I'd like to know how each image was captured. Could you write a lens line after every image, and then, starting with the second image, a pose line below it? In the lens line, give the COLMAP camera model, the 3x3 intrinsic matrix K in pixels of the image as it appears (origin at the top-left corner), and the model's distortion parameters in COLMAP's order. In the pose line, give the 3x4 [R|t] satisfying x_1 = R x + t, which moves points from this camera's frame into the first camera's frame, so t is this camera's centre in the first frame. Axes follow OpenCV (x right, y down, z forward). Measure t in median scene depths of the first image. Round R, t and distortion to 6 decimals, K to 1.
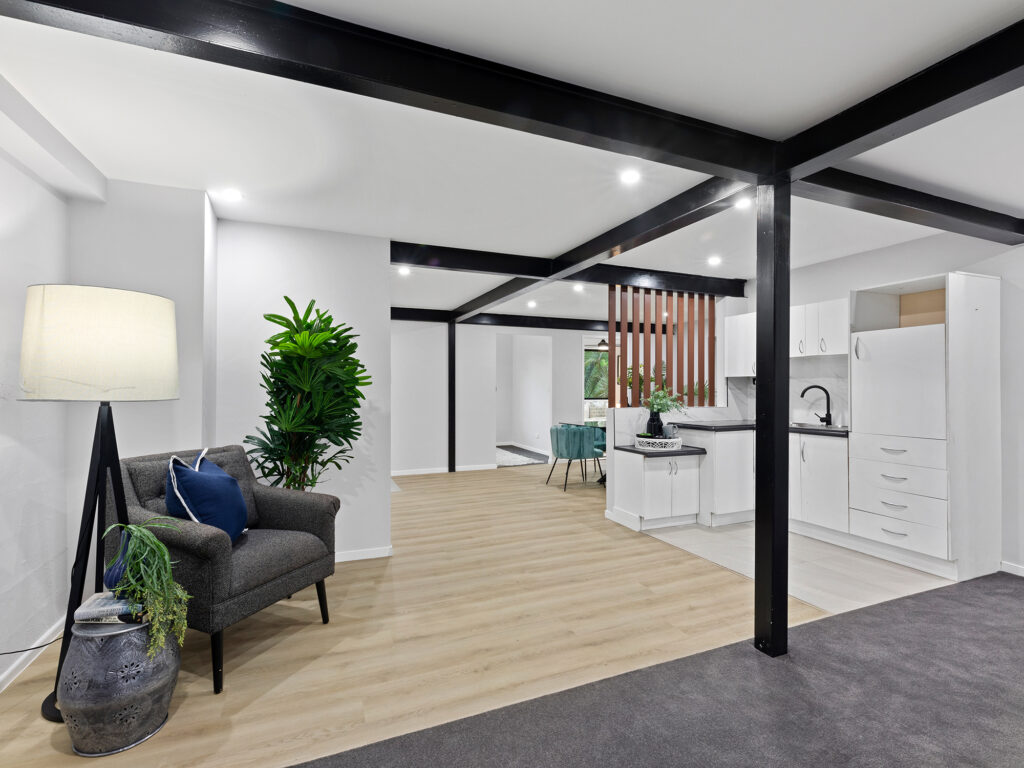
lens RADIAL K [[485.0, 0, 512.0], [0, 485.0, 384.0], [0, 0, 1]] dist [-0.002531, -0.000120]
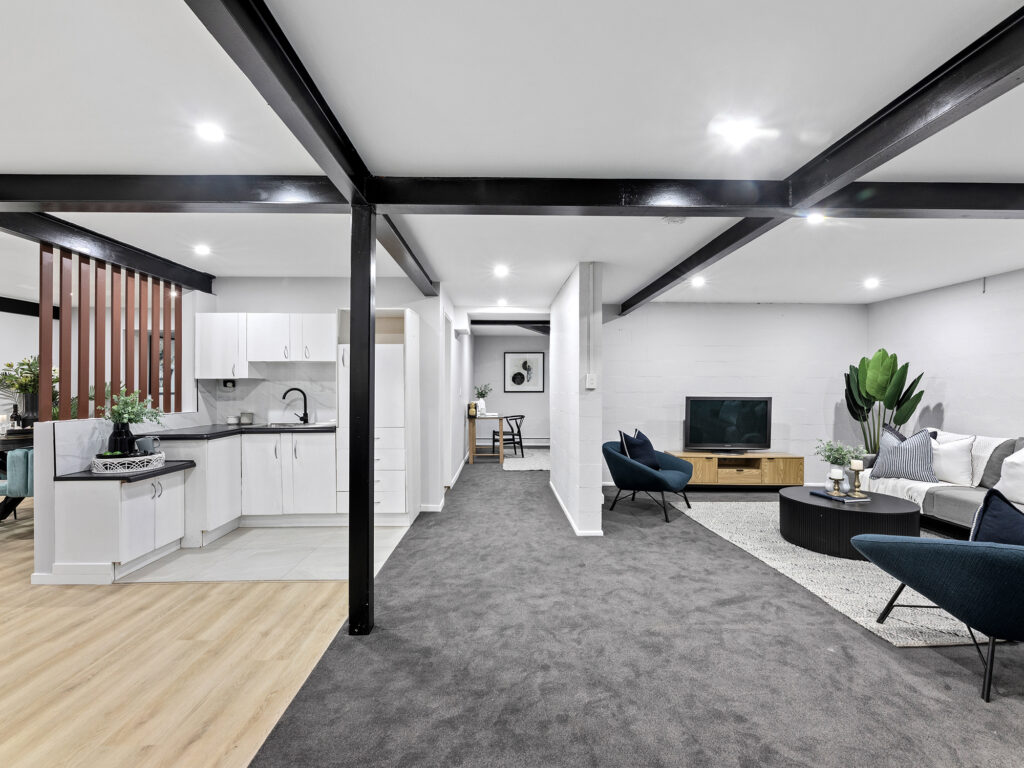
lens RADIAL K [[464.6, 0, 511.4], [0, 464.6, 386.0], [0, 0, 1]] dist [-0.002867, 0.000350]
pose [[0.374851, 0.000016, 0.927085, -0.169577], [-0.003781, 0.999992, 0.001511, -0.005391], [-0.927077, -0.004072, 0.374848, 0.153314]]
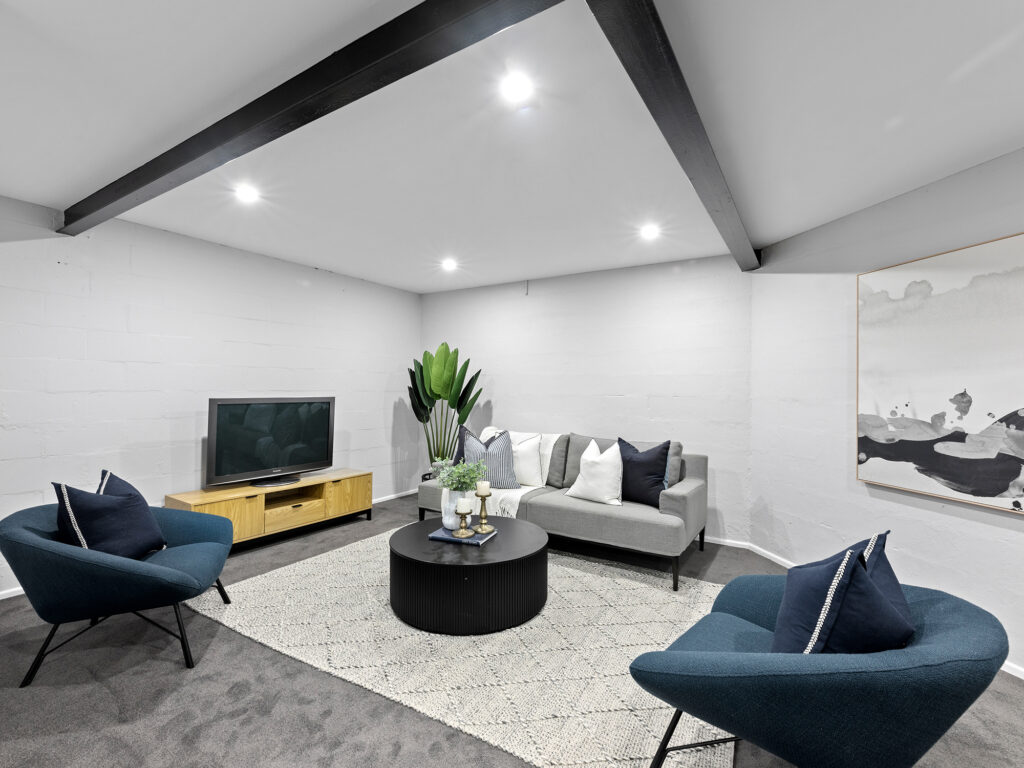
lens RADIAL K [[464.6, 0, 511.4], [0, 464.6, 386.0], [0, 0, 1]] dist [-0.002867, 0.000350]
pose [[-0.573512, -0.008640, 0.819151, 0.313336], [-0.012771, 0.999917, 0.001605, -0.004911], [-0.819097, -0.009541, -0.573575, 0.221398]]
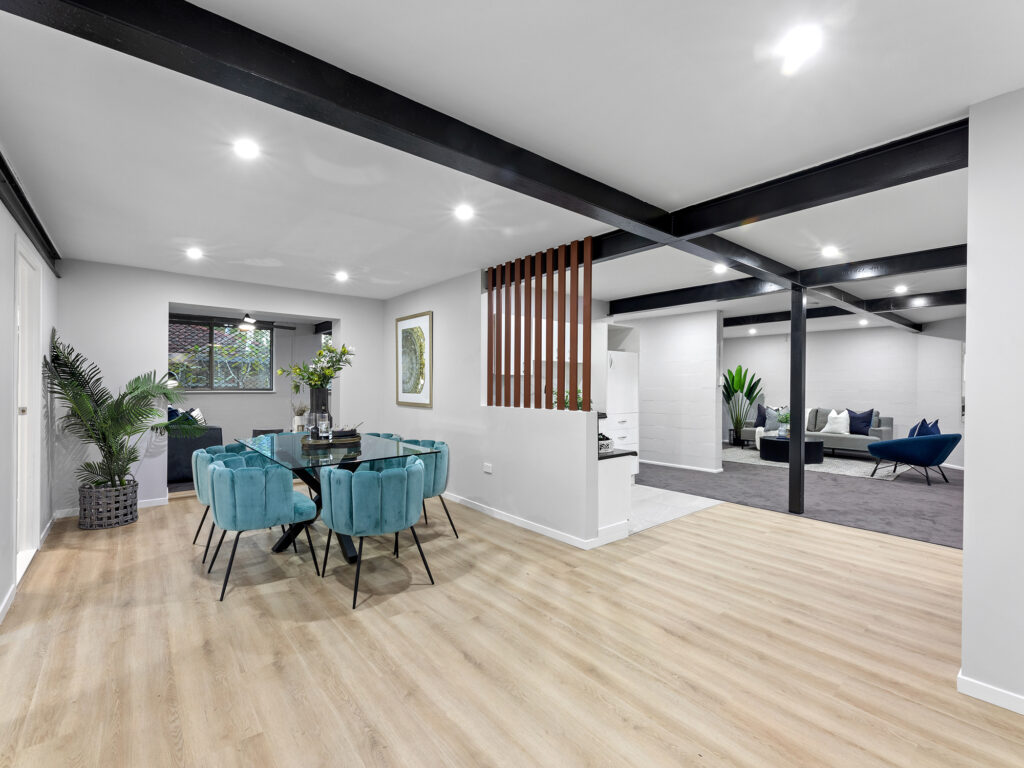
lens RADIAL K [[464.6, 0, 511.4], [0, 464.6, 386.0], [0, 0, 1]] dist [-0.002867, 0.000350]
pose [[-0.292695, -0.008562, 0.956168, -0.536725], [-0.014689, 0.999882, 0.004457, 0.007104], [-0.956093, -0.012741, -0.292786, 1.463654]]
